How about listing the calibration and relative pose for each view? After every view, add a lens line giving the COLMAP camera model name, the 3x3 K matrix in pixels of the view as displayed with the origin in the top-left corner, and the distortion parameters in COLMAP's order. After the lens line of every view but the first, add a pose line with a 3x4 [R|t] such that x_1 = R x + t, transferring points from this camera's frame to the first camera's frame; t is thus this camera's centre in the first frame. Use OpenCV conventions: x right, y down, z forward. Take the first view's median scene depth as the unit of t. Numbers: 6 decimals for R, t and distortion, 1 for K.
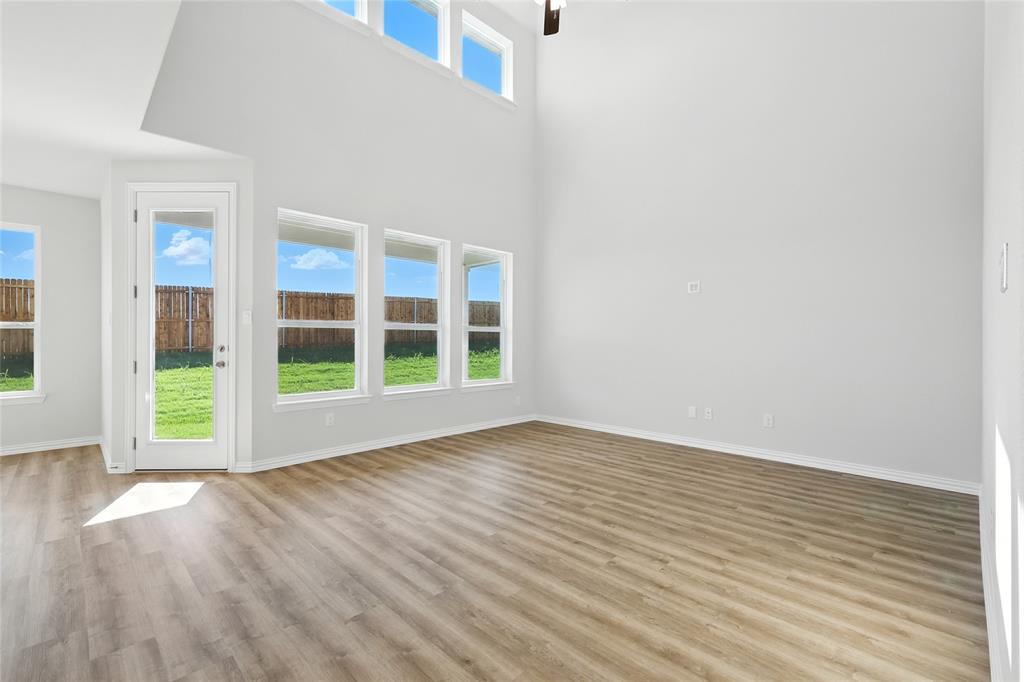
lens RADIAL K [[449.6, 0, 510.5], [0, 449.6, 337.8], [0, 0, 1]] dist [0.004235, 0.000229]
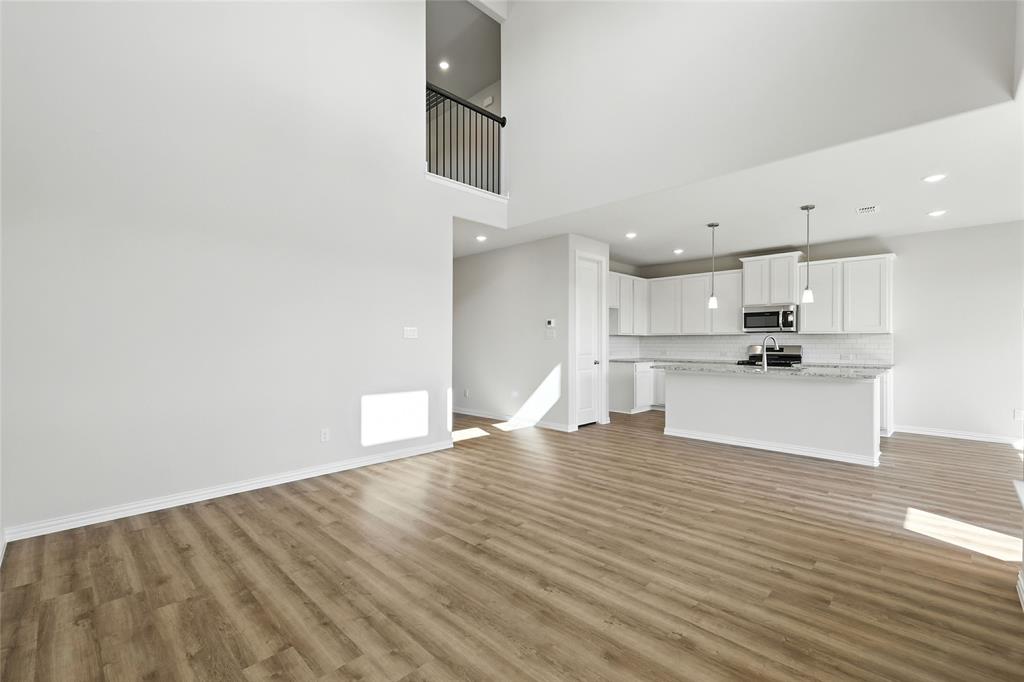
lens RADIAL K [[449.6, 0, 514.1], [0, 449.6, 340.5], [0, 0, 1]] dist [0.004235, 0.000229]
pose [[-0.999836, 0.000725, -0.018068, 0.087926], [0.000903, 0.999951, -0.009833, -0.014902], [0.018060, -0.009848, -0.999788, 1.570578]]
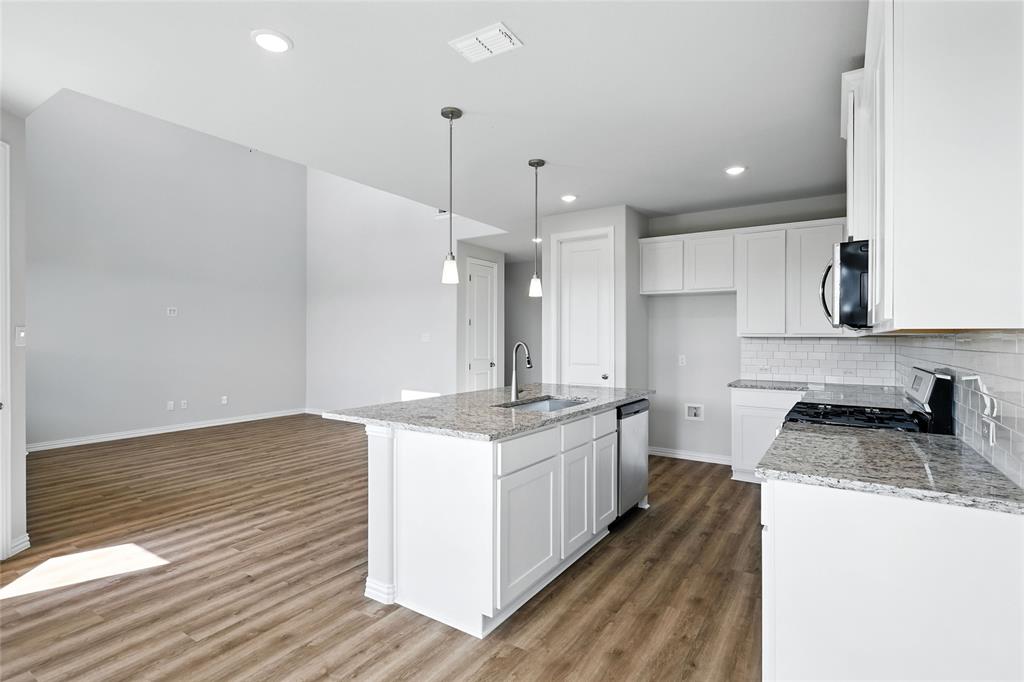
lens RADIAL K [[496.3, 0, 512.6], [0, 496.3, 337.3], [0, 0, 1]] dist [-0.003540, 0.001973]
pose [[-0.207794, 0.003261, 0.978167, -1.532622], [-0.006624, 0.999967, -0.004741, -0.046618], [-0.978150, -0.007465, -0.207766, 0.391752]]
